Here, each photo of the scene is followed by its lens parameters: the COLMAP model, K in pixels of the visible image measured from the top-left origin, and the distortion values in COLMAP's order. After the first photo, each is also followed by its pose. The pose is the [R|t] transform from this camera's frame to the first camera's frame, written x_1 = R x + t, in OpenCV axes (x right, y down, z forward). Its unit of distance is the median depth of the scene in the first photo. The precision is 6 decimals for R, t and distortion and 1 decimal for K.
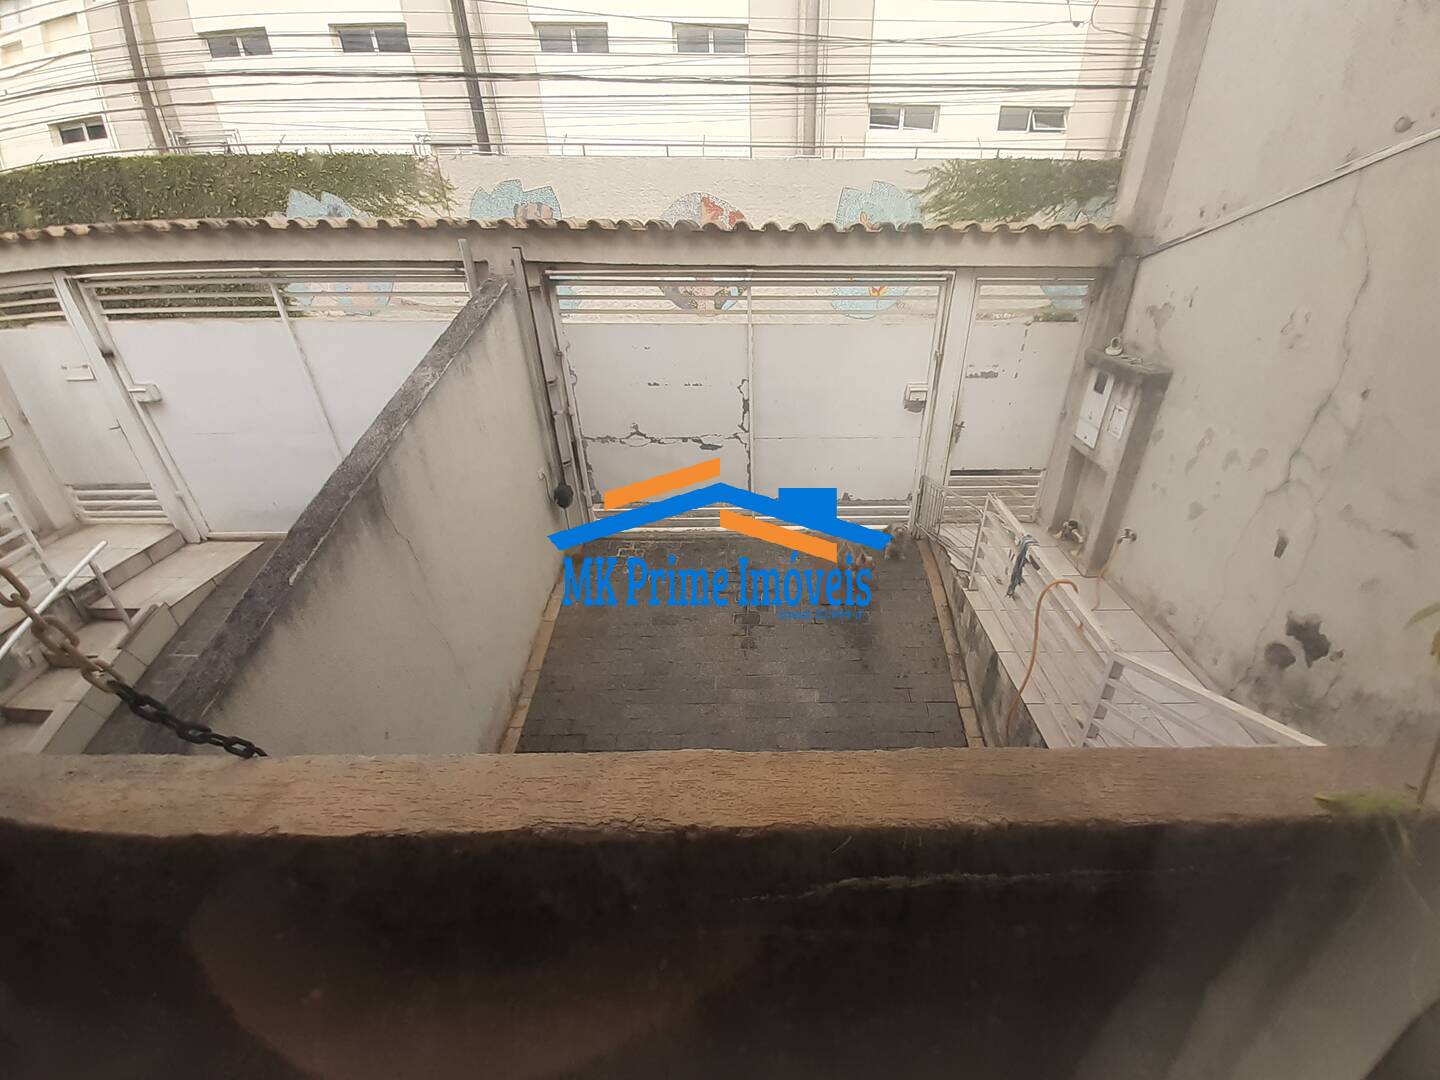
lens RADIAL K [[566.6, 0, 780.6], [0, 566.6, 539.6], [0, 0, 1]] dist [0.015761, -0.015257]
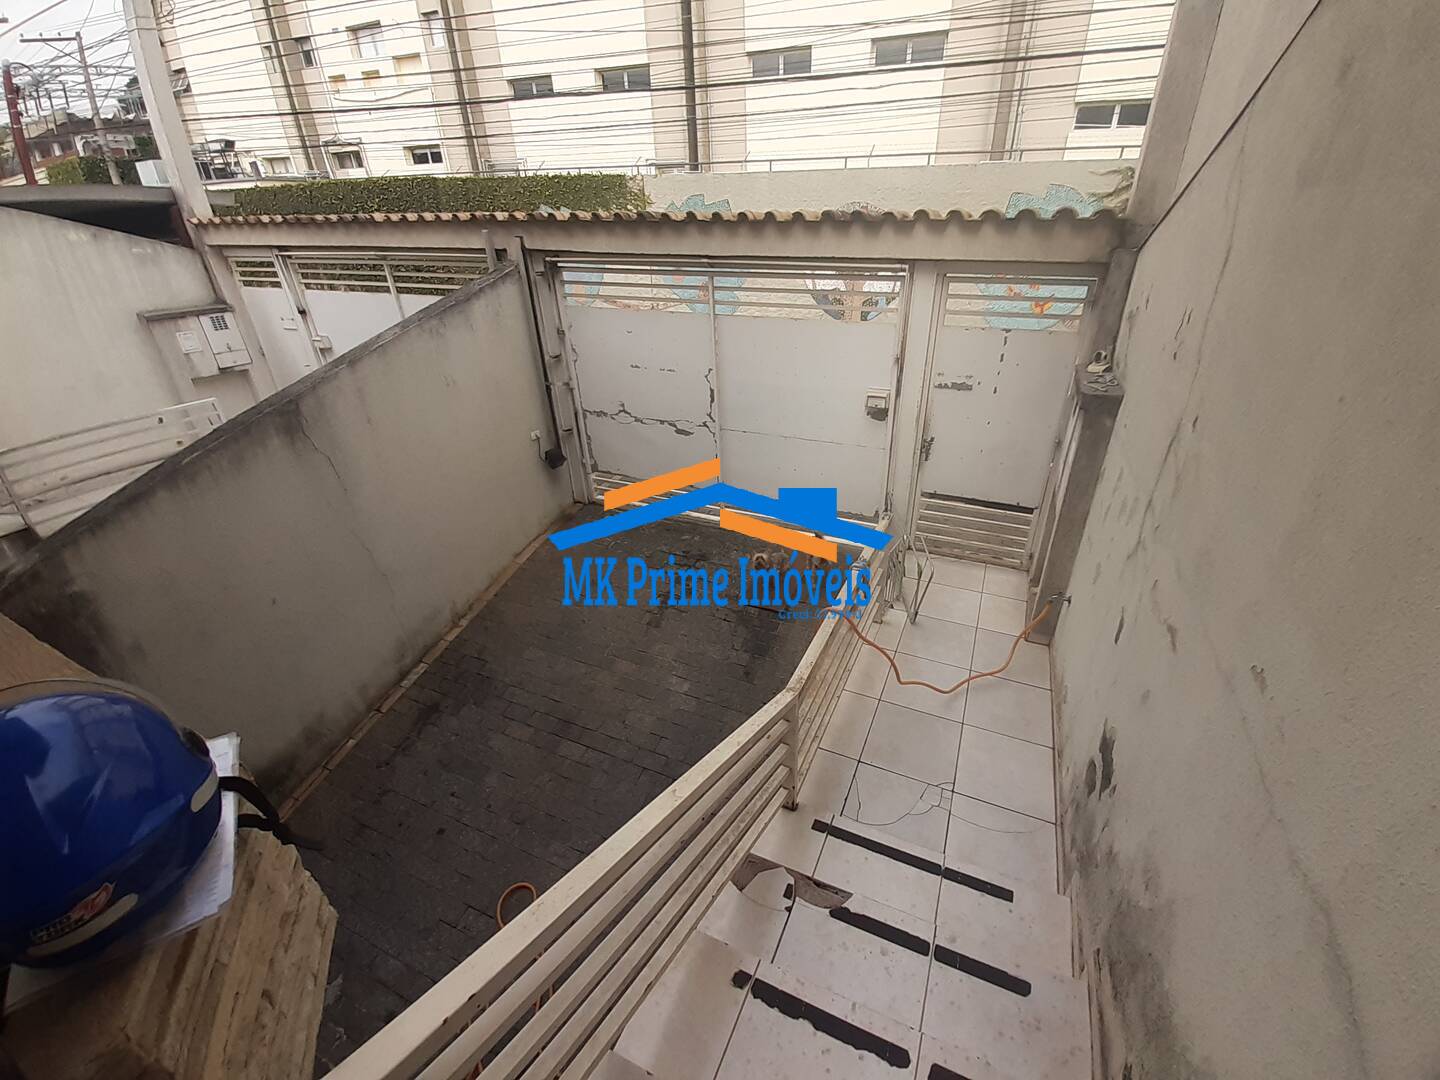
lens RADIAL K [[566.6, 0, 780.6], [0, 566.6, 539.6], [0, 0, 1]] dist [0.015761, -0.015257]
pose [[0.919249, 0.184356, -0.347841, 0.453870], [-0.193080, 0.981135, 0.009745, -0.015807], [0.343075, 0.058204, 0.937503, 0.105029]]
